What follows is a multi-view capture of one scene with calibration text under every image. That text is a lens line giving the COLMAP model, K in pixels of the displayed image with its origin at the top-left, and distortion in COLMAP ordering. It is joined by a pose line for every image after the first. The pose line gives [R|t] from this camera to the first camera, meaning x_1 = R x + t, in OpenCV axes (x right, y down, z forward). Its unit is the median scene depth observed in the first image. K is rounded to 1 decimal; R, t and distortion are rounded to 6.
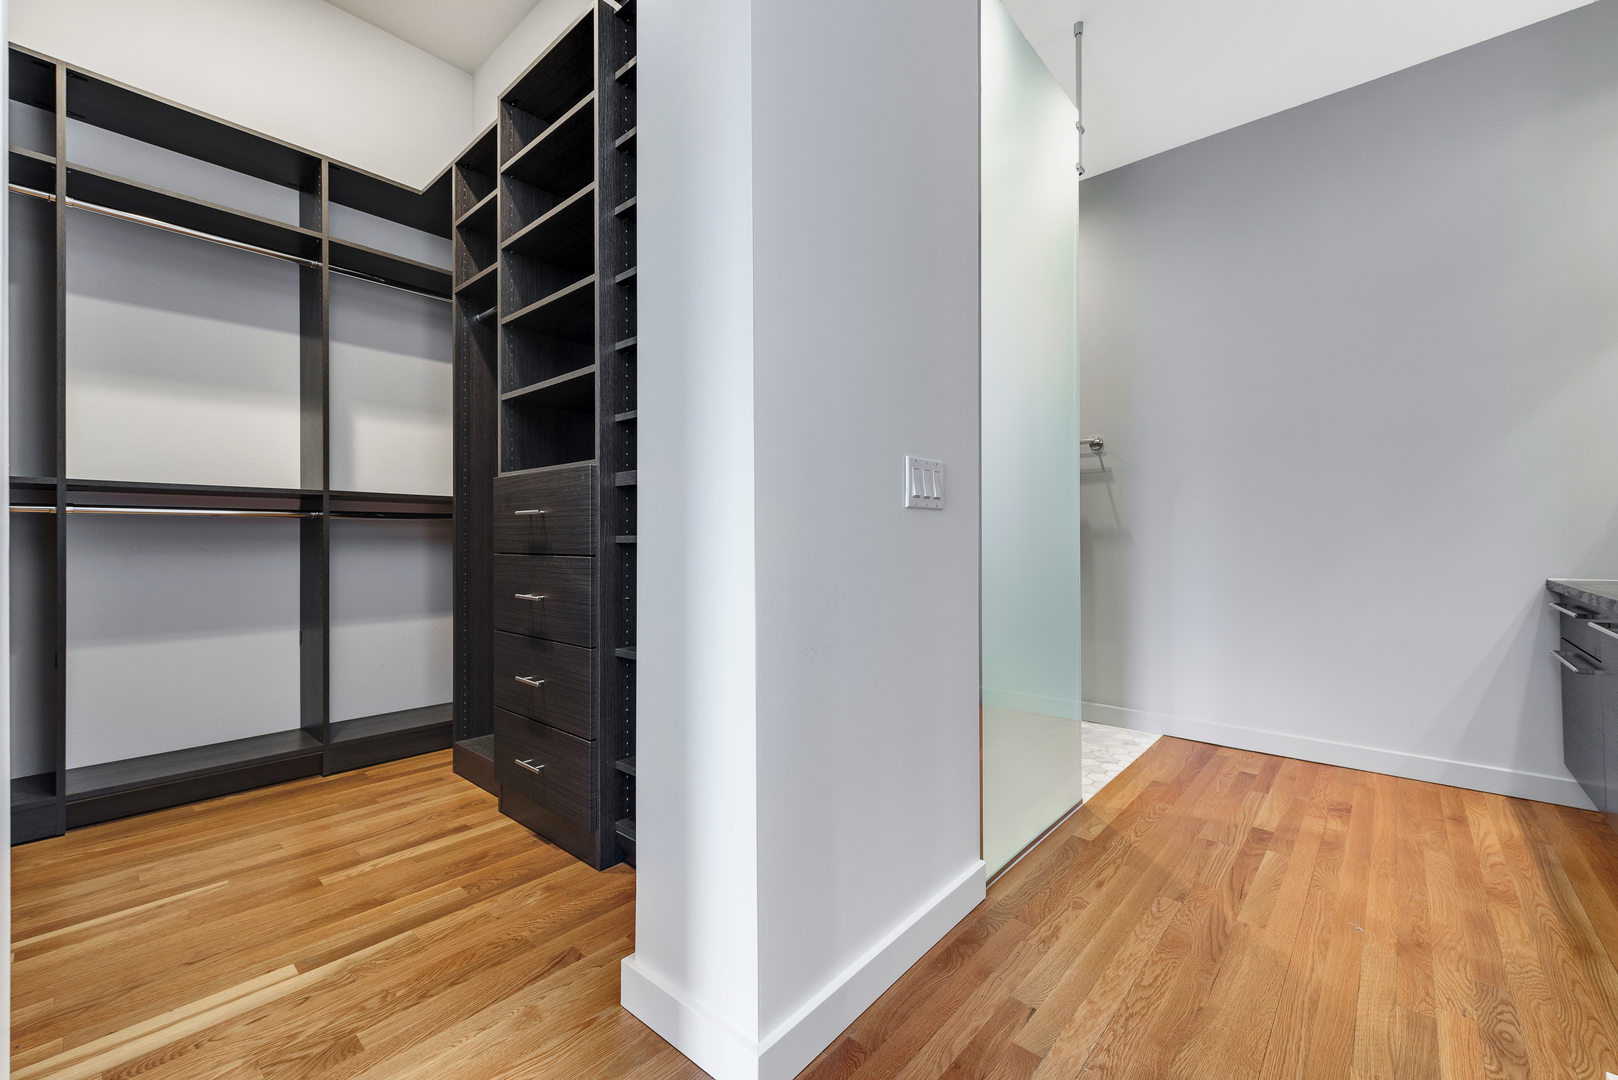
lens RADIAL K [[647.9, 0, 814.8], [0, 647.9, 533.7], [0, 0, 1]] dist [0.006818, -0.000178]
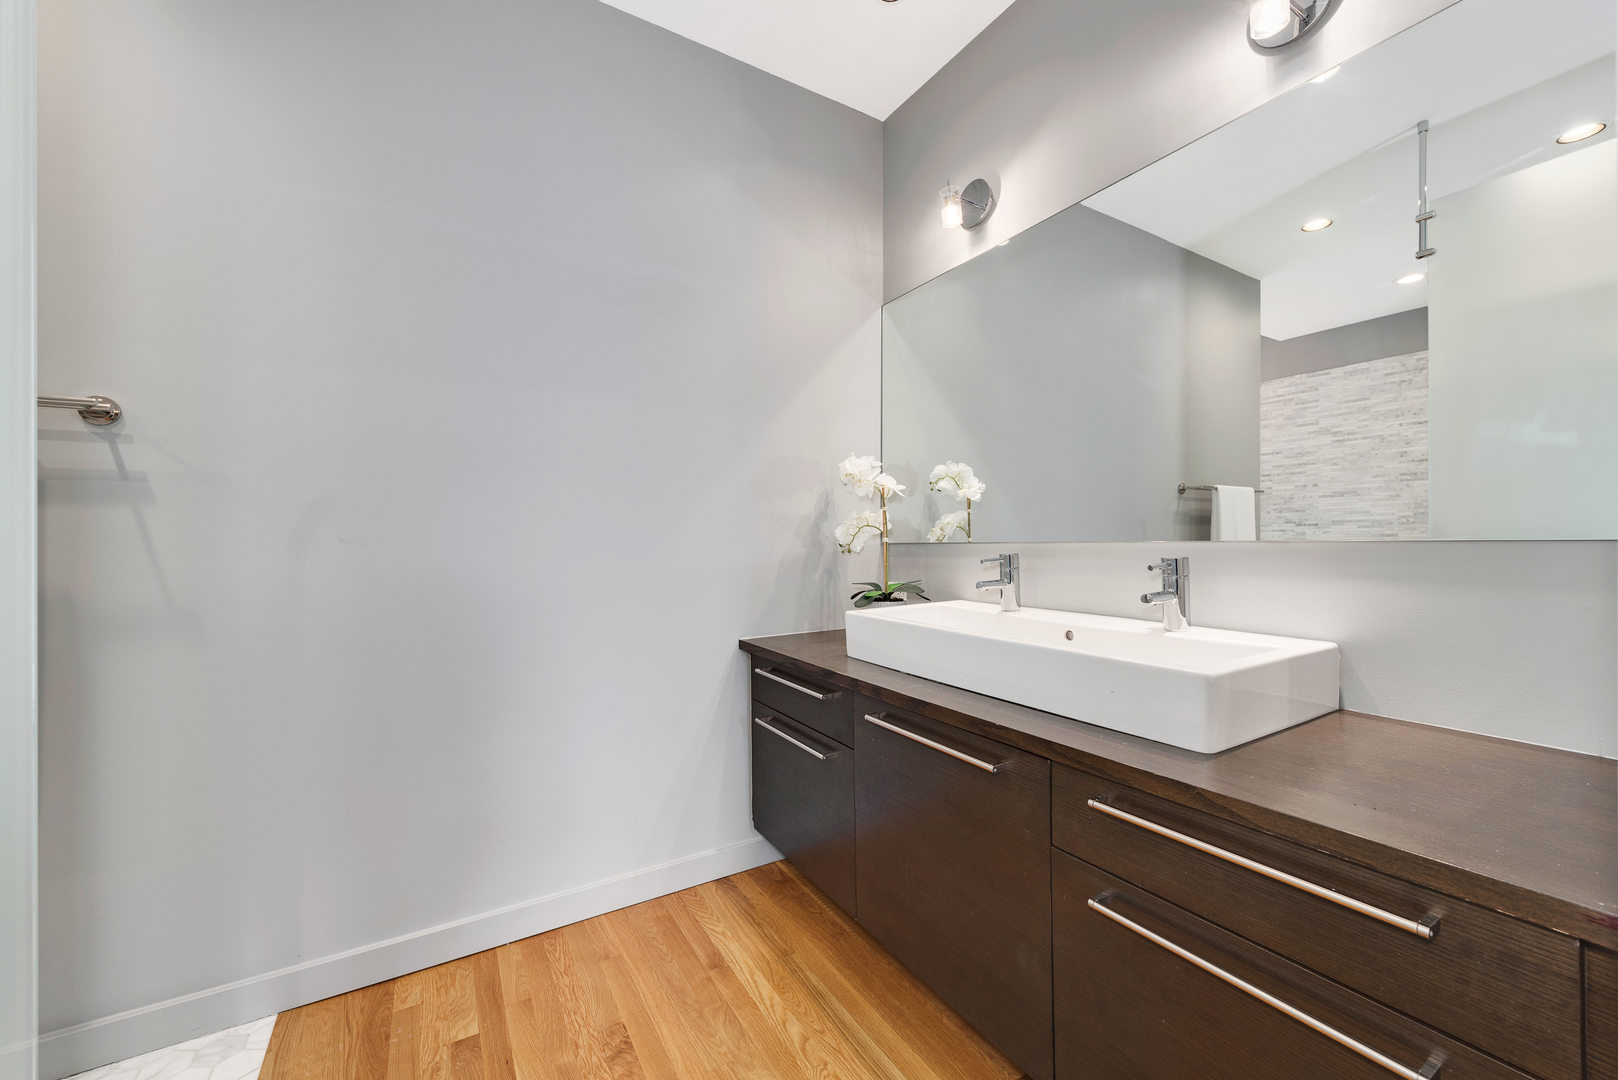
lens RADIAL K [[647.9, 0, 814.8], [0, 647.9, 533.7], [0, 0, 1]] dist [0.006818, -0.000178]
pose [[0.311650, 0.000594, 0.950197, 0.237925], [-0.002135, 0.999998, 0.000075, -0.081074], [-0.950195, -0.002052, 0.311650, 0.574910]]
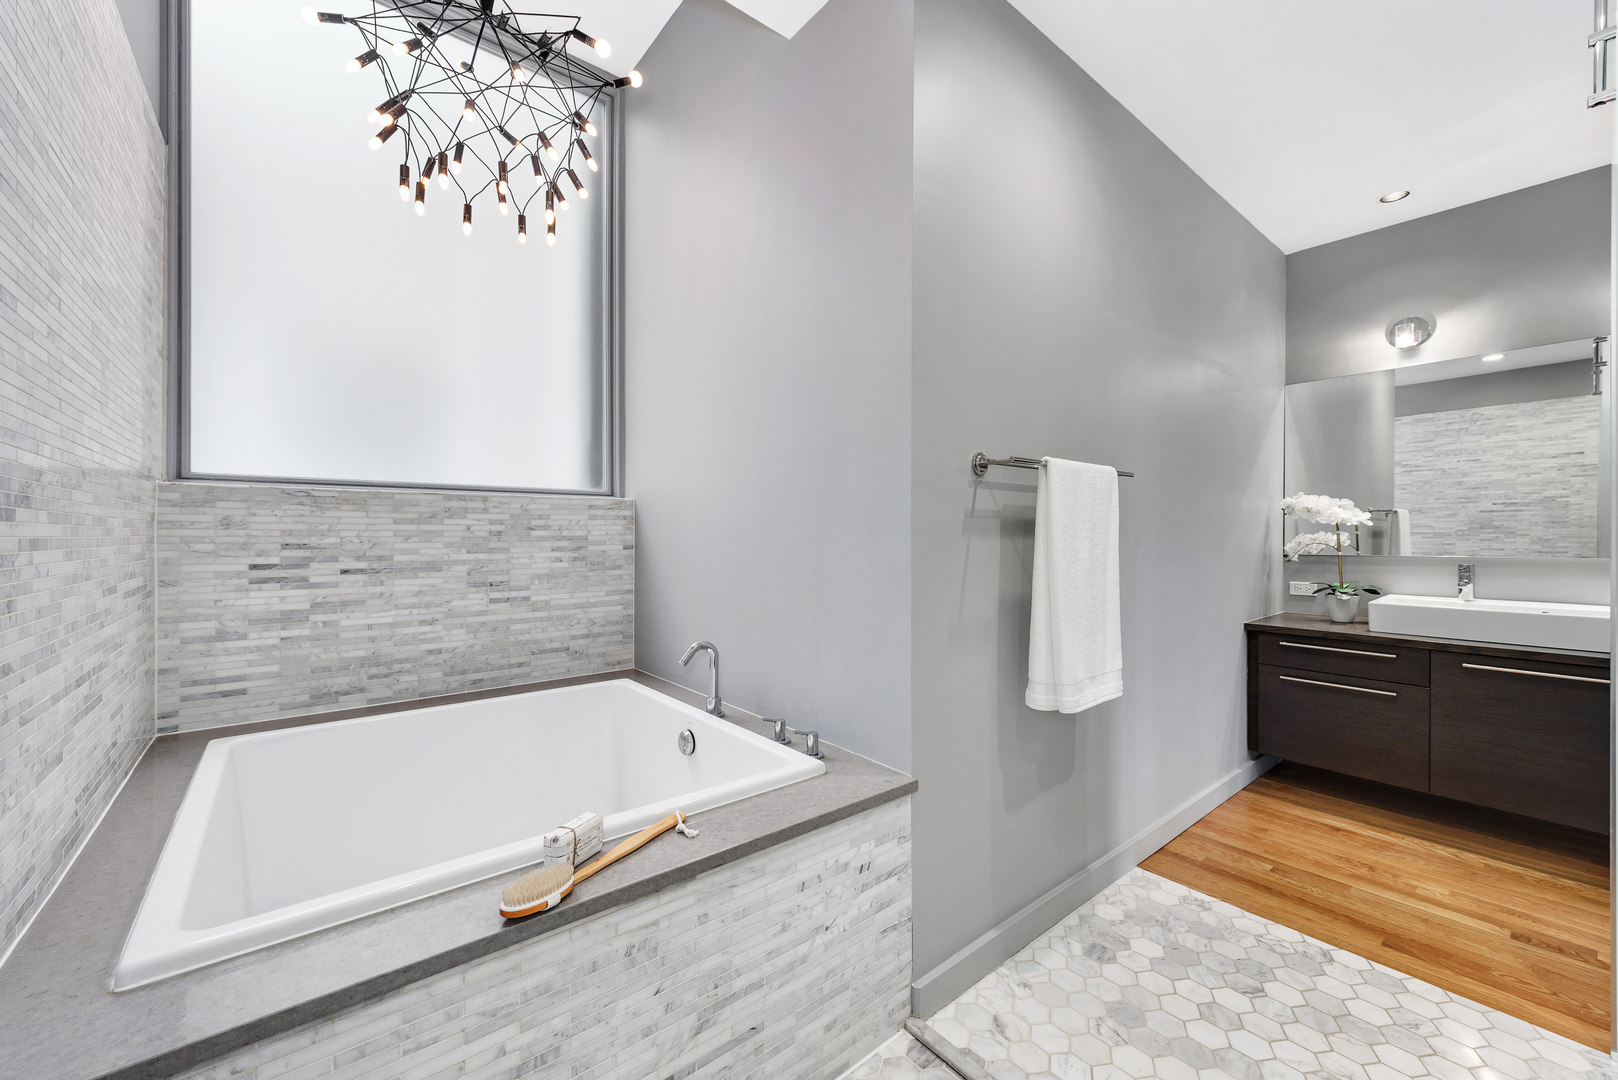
lens RADIAL K [[647.9, 0, 814.8], [0, 647.9, 533.7], [0, 0, 1]] dist [0.006818, -0.000178]
pose [[0.170879, -0.000090, 0.985292, -0.368832], [-0.006408, 0.999979, 0.001203, -0.107437], [-0.985271, -0.006519, 0.170875, 1.597061]]
